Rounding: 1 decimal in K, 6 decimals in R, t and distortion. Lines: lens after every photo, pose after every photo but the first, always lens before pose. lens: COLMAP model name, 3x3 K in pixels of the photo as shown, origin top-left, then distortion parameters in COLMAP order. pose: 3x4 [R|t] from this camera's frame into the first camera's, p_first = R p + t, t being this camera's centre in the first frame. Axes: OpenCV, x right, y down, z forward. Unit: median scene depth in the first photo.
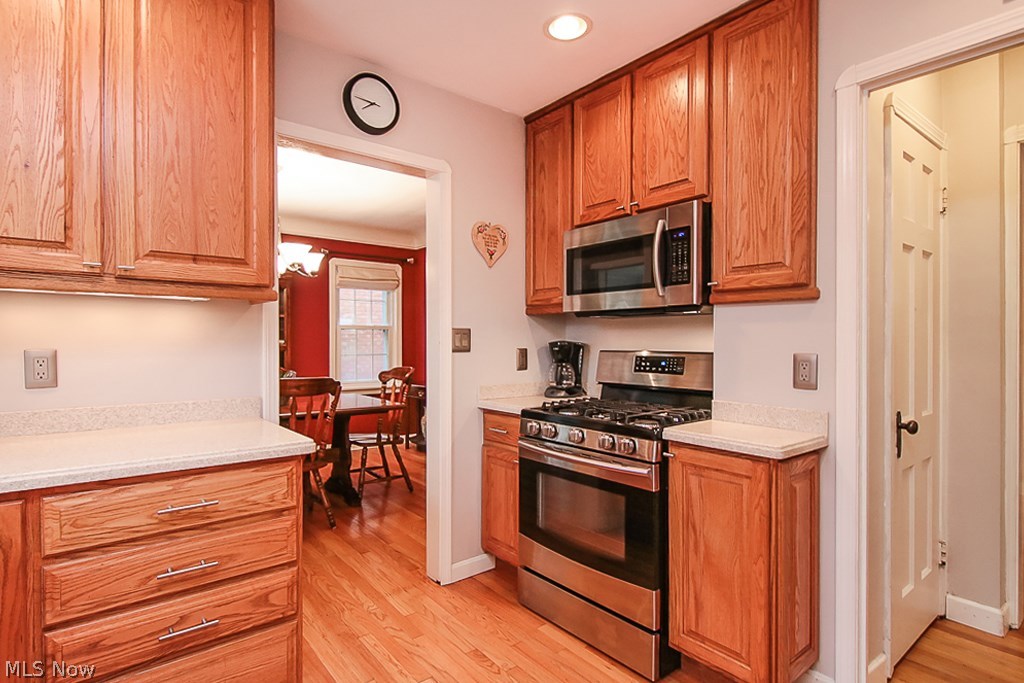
lens RADIAL K [[529.9, 0, 514.4], [0, 529.9, 340.8], [0, 0, 1]] dist [0.010760, -0.001661]
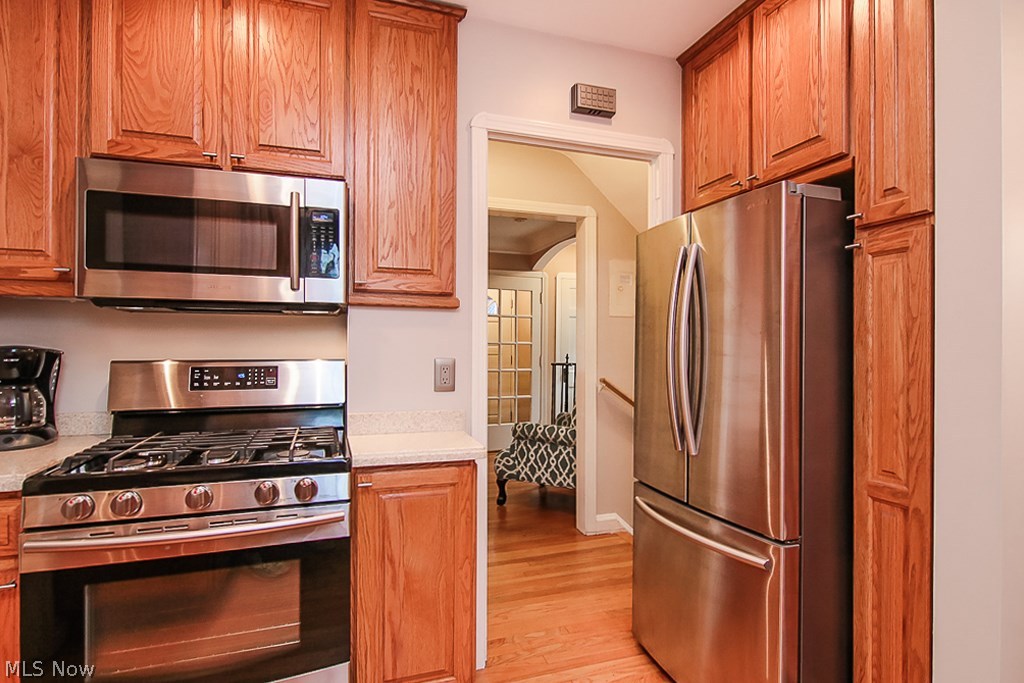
lens RADIAL K [[529.9, 0, 511.9], [0, 529.9, 342.9], [0, 0, 1]] dist [0.010760, -0.001661]
pose [[0.347005, 0.006142, 0.937843, -0.380631], [-0.002468, 0.999981, -0.005635, -0.001472], [-0.937860, -0.000359, 0.347014, 0.468321]]
